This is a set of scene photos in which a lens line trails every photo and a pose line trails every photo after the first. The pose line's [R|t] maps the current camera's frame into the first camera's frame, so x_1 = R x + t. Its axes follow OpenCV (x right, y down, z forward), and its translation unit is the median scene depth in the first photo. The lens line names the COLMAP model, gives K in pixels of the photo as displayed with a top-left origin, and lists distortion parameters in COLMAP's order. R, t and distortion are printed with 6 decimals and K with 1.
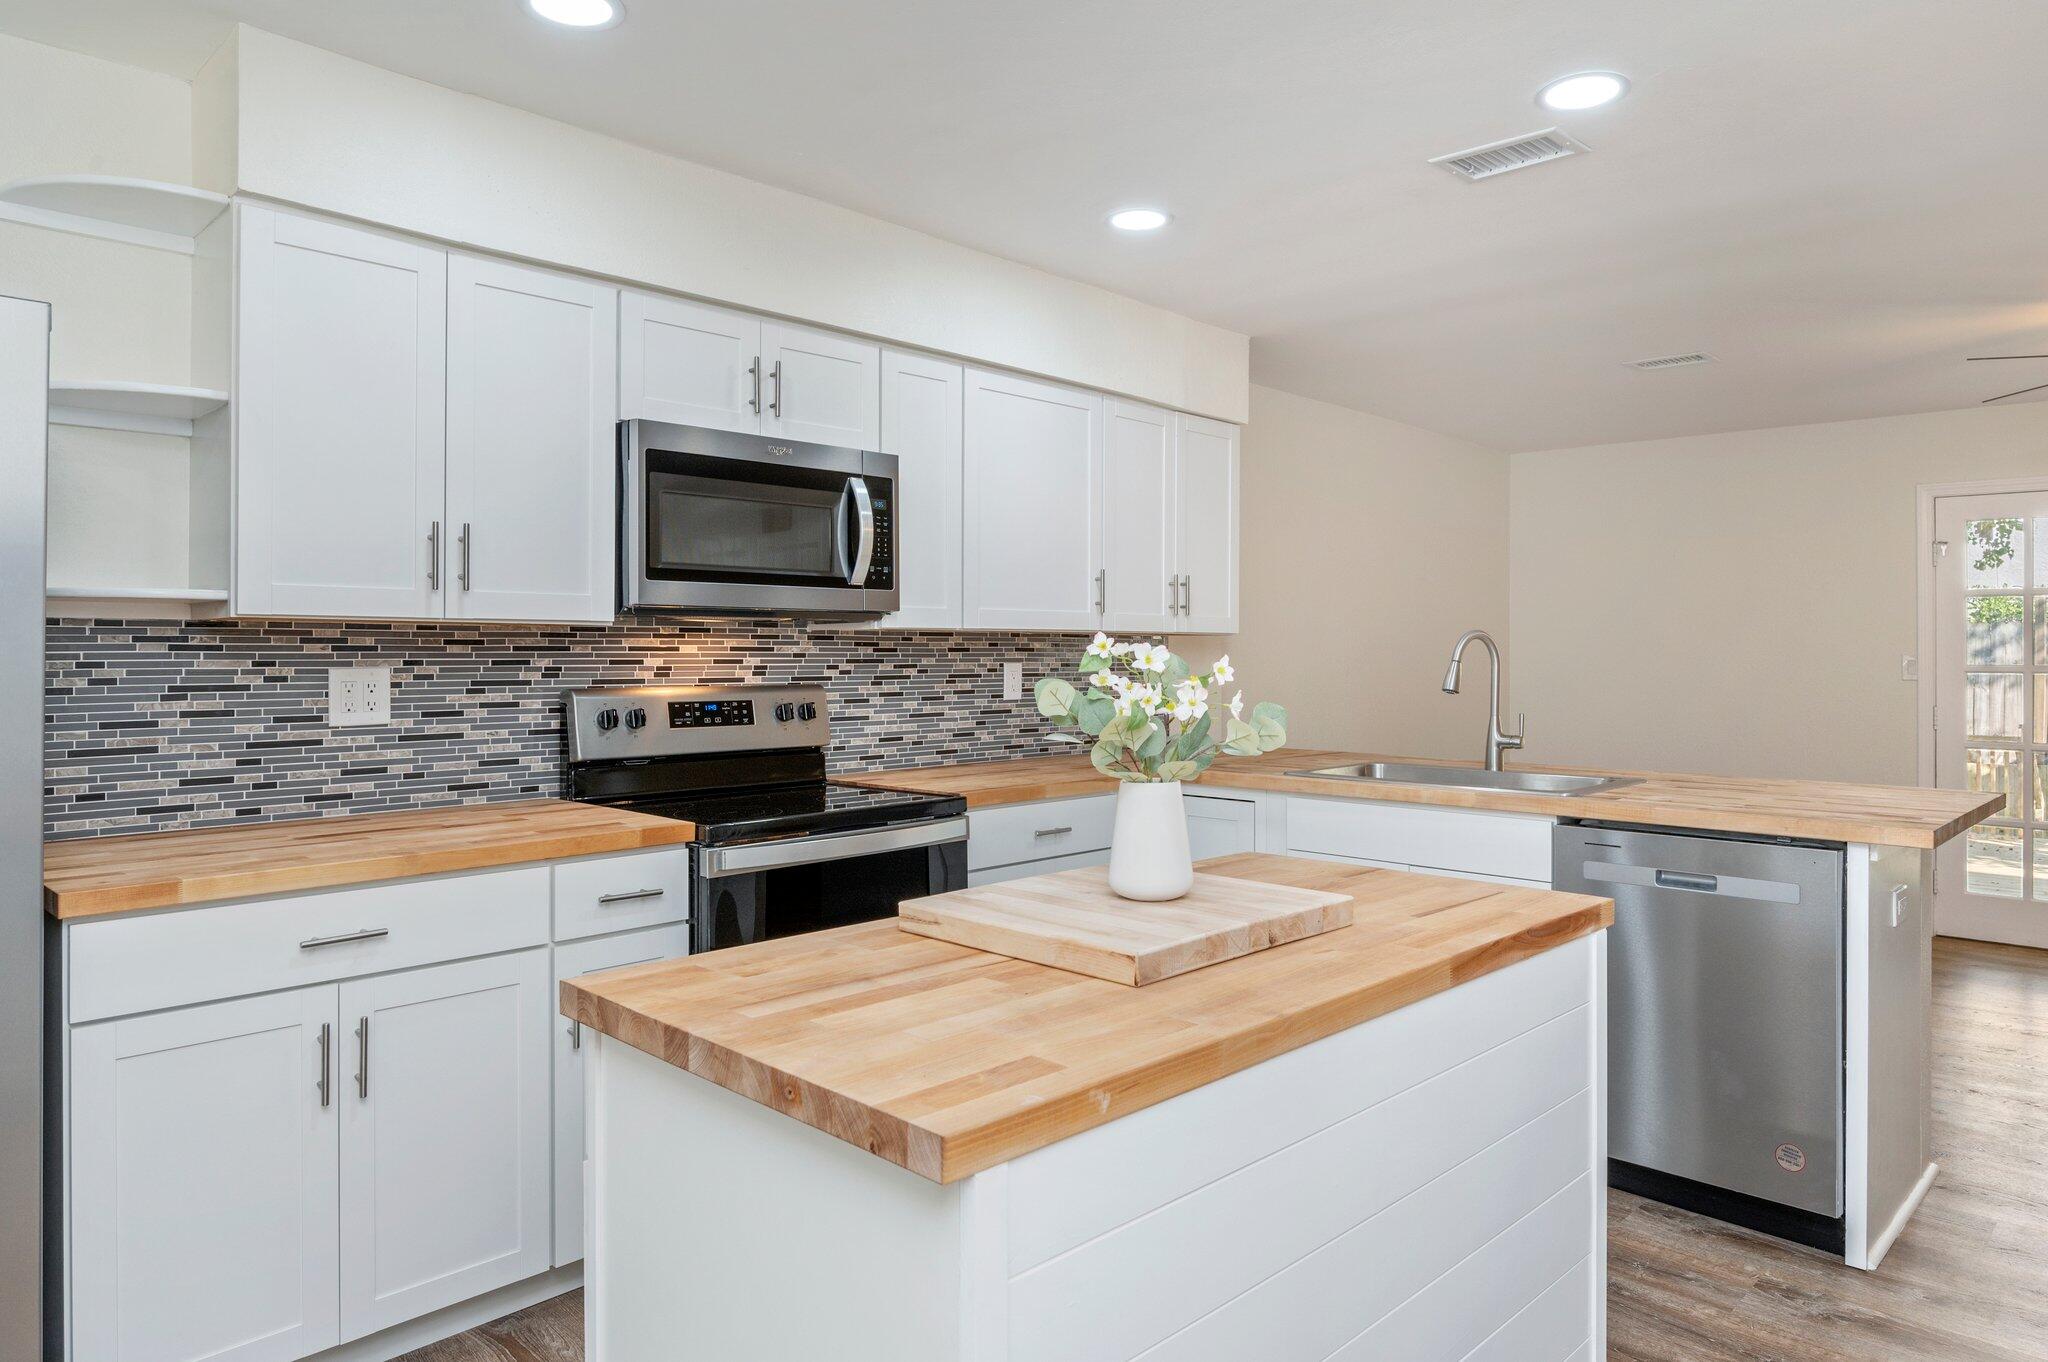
lens RADIAL K [[1293.9, 0, 1023.1], [0, 1293.9, 647.4], [0, 0, 1]] dist [-0.007475, -0.003721]
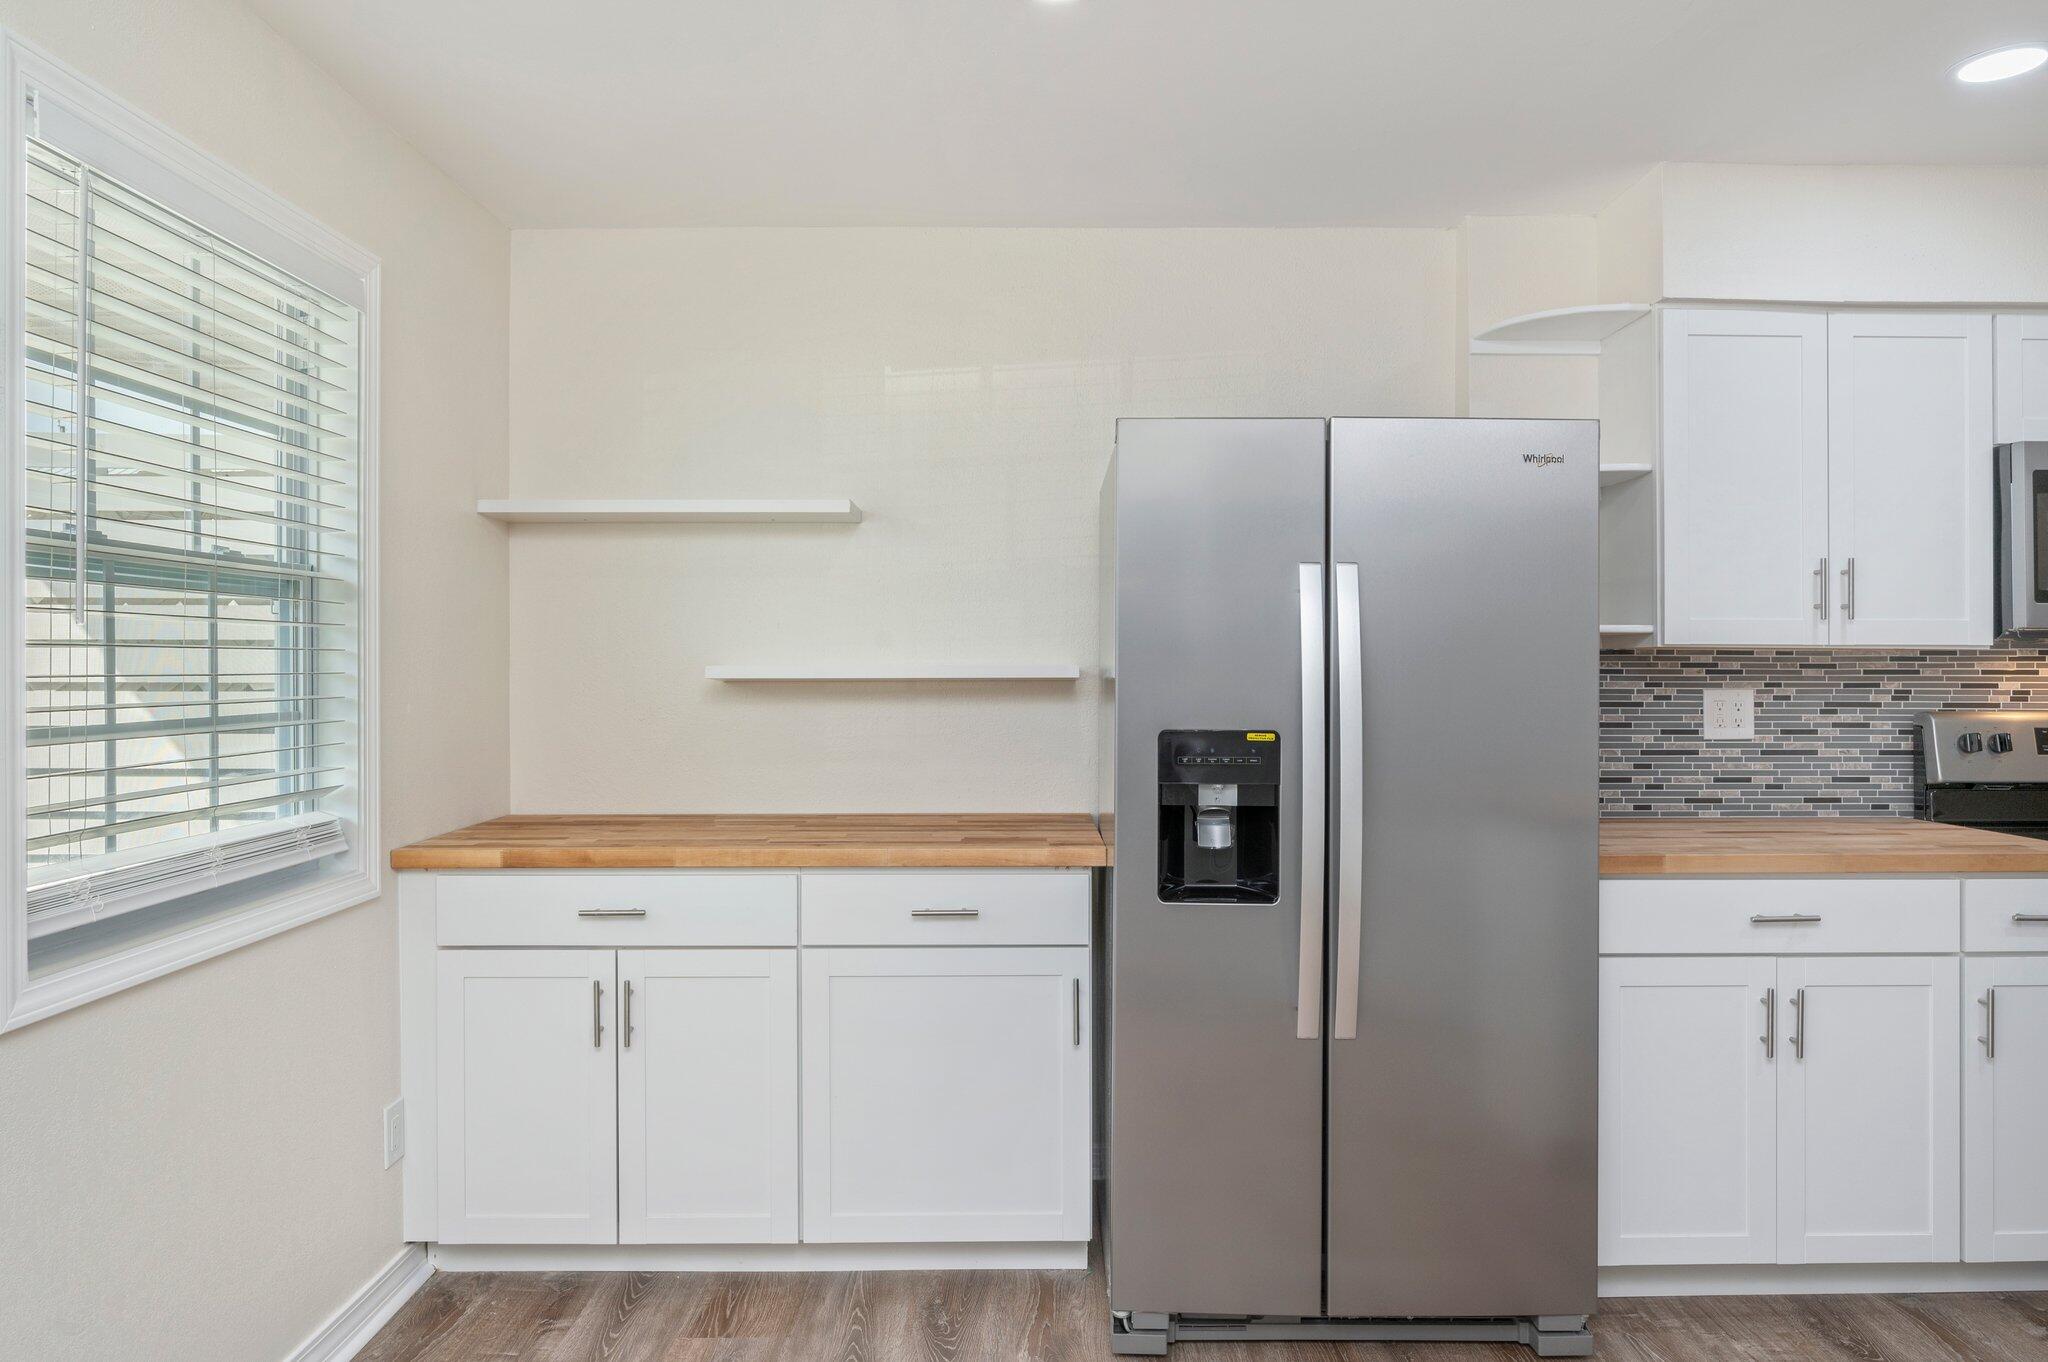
lens RADIAL K [[1320.9, 0, 1015.9], [0, 1320.9, 660.2], [0, 0, 1]] dist [-0.012545, 0.001049]
pose [[0.699643, -0.003701, -0.714483, -0.113487], [0.000564, 0.999989, -0.004629, -0.004214], [0.714492, 0.002836, 0.699637, -0.244917]]
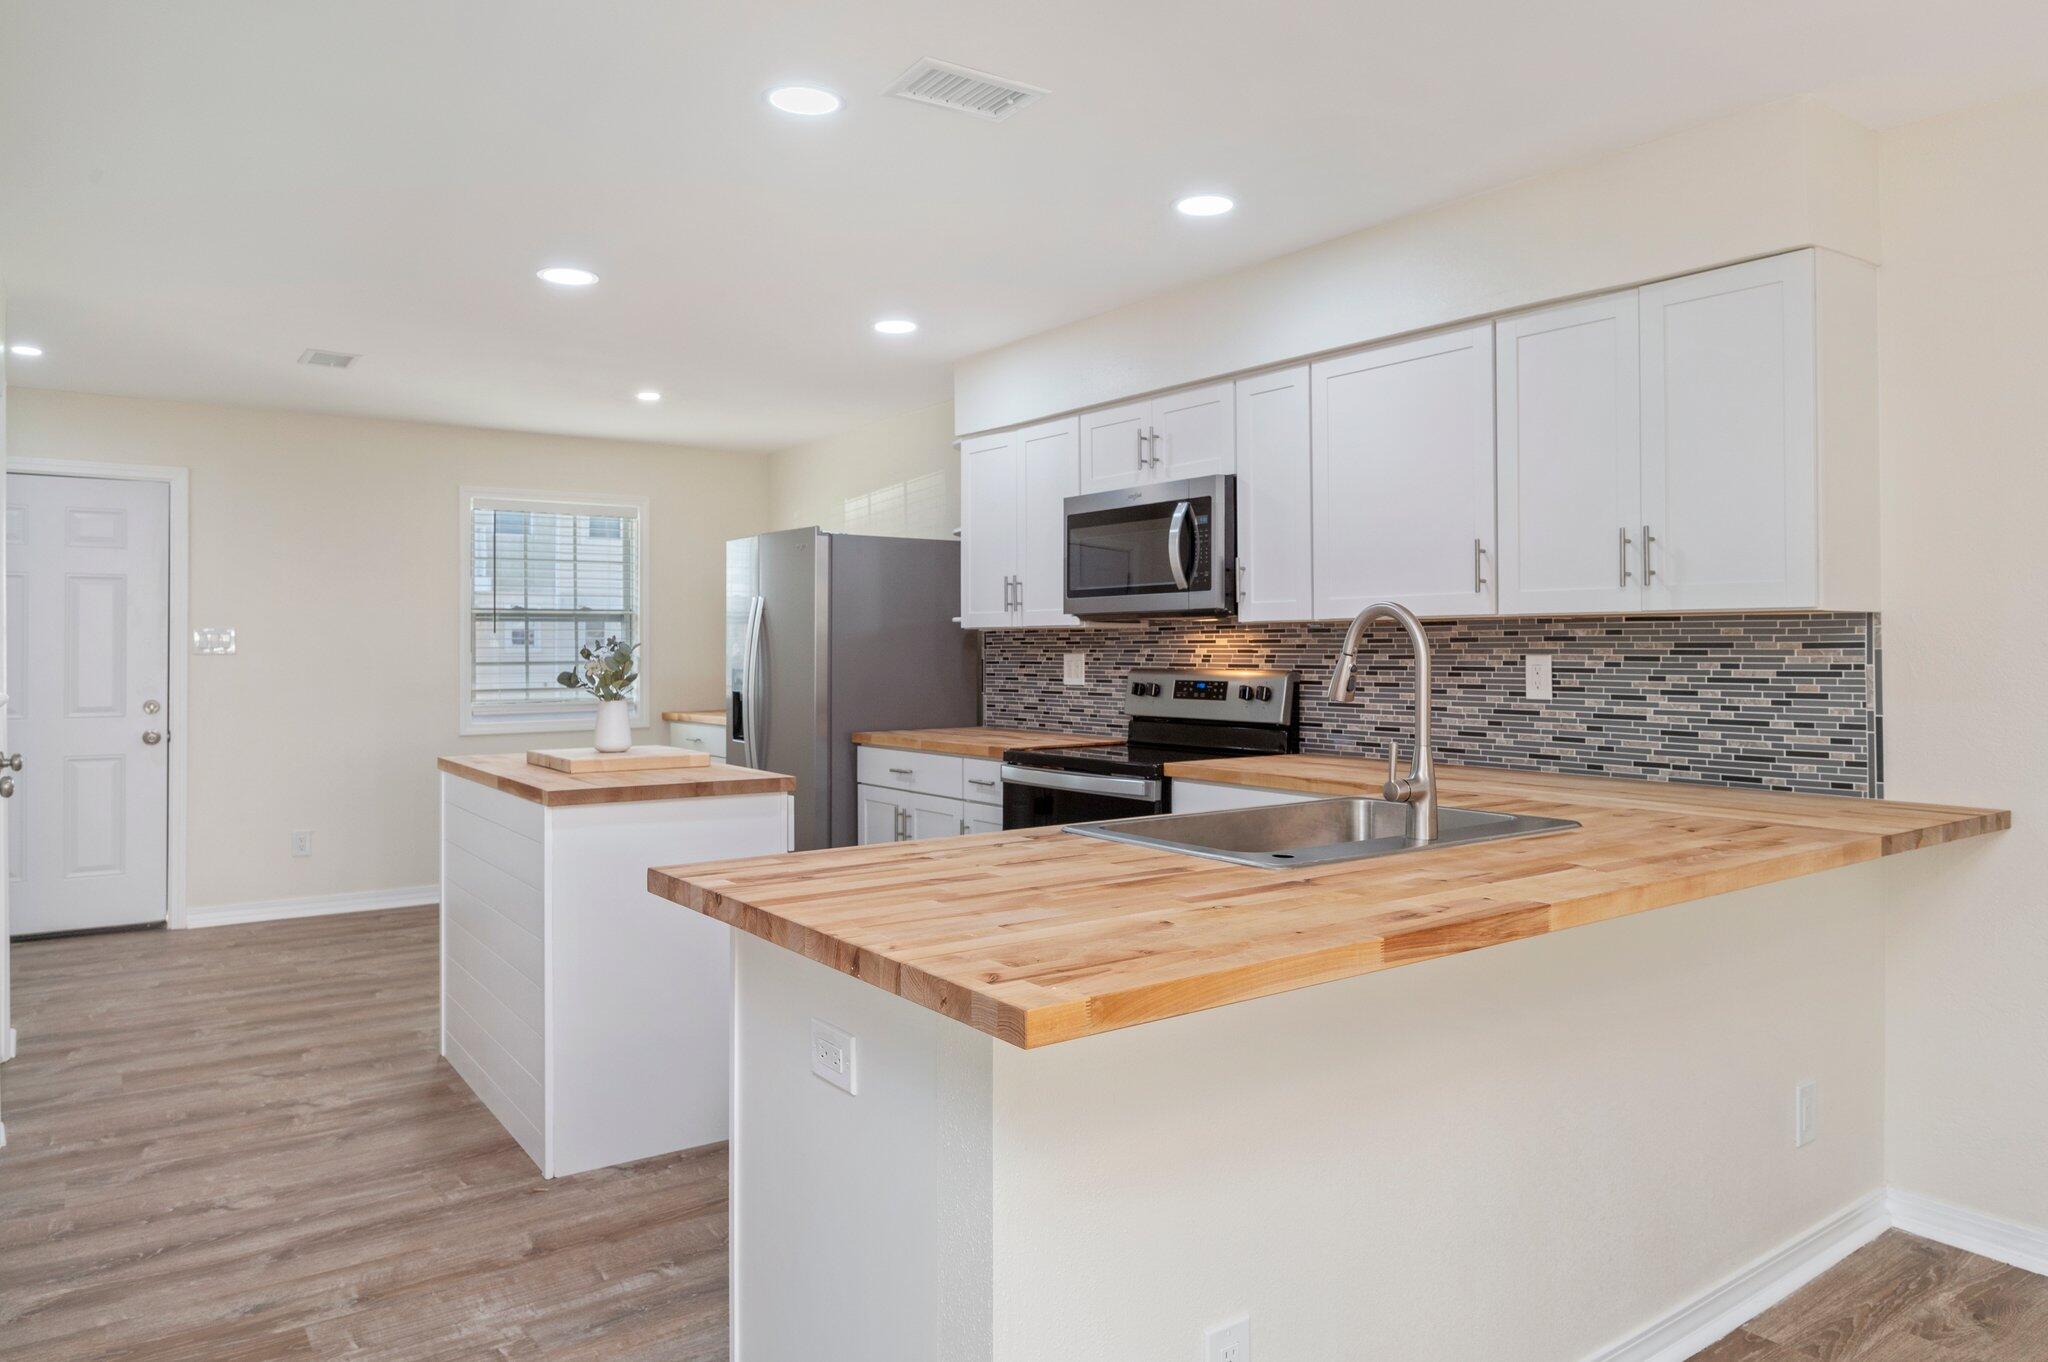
lens RADIAL K [[1311.8, 0, 1028.1], [0, 1311.8, 652.7], [0, 0, 1]] dist [0.001032, 0.001190]
pose [[-0.165822, 0.006740, -0.986133, 1.228322], [0.010461, 0.999932, 0.005076, 0.004105], [0.986100, -0.009474, -0.165881, 1.148827]]
